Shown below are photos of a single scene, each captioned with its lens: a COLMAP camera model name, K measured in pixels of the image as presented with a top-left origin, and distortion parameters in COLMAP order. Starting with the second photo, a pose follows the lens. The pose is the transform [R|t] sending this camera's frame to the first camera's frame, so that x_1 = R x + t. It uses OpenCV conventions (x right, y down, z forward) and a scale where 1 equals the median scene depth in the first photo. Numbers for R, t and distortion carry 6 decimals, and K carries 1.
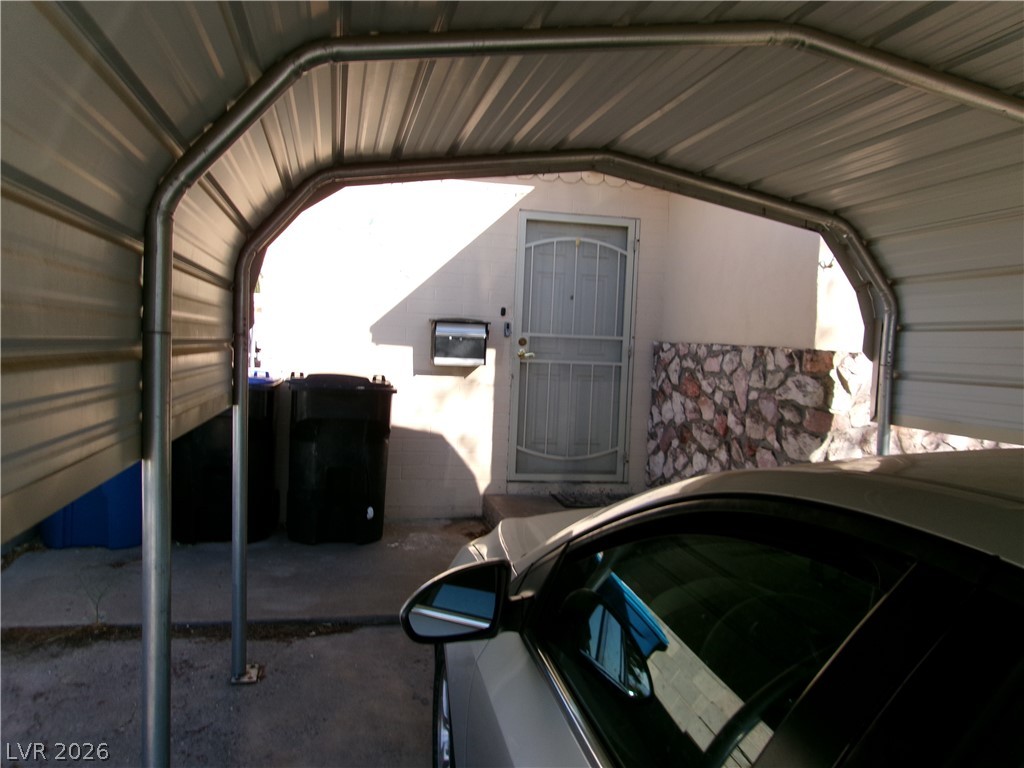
lens RADIAL K [[823.6, 0, 512.0], [0, 823.6, 384.0], [0, 0, 1]] dist [-0.113809, 0.255267]
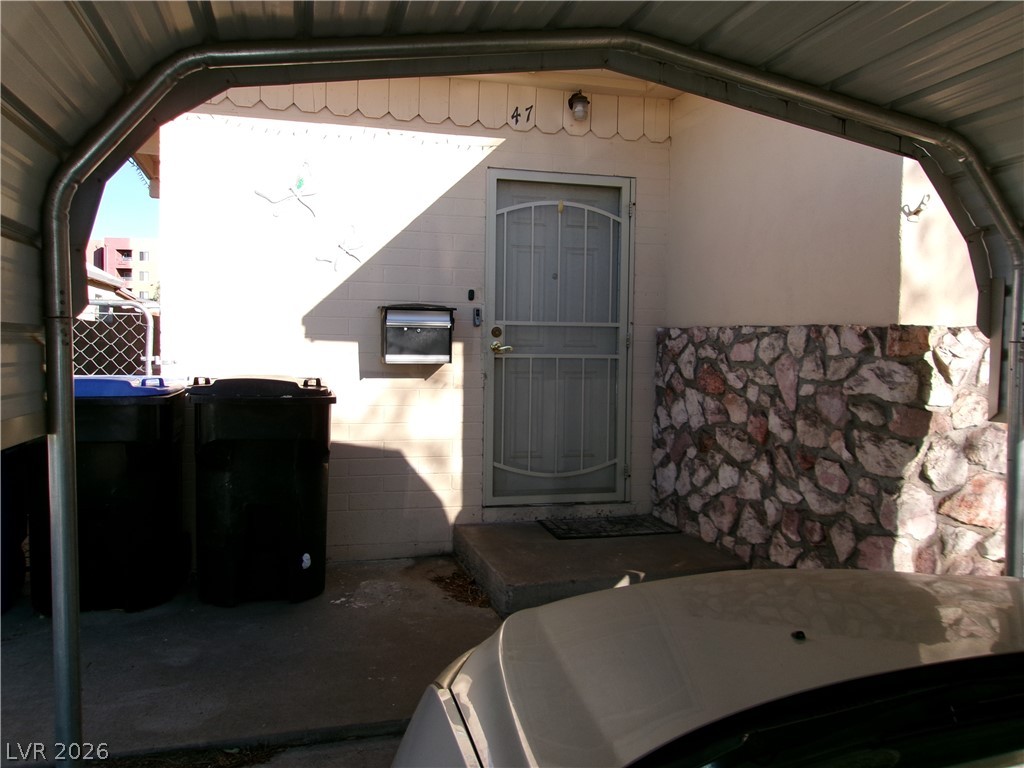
lens RADIAL K [[823.6, 0, 512.0], [0, 823.6, 384.0], [0, 0, 1]] dist [-0.113809, 0.255267]
pose [[0.998343, -0.031390, 0.048233, -0.014066], [0.031454, 0.999505, -0.000561, 0.000171], [-0.048191, 0.002078, 0.998836, 0.230888]]
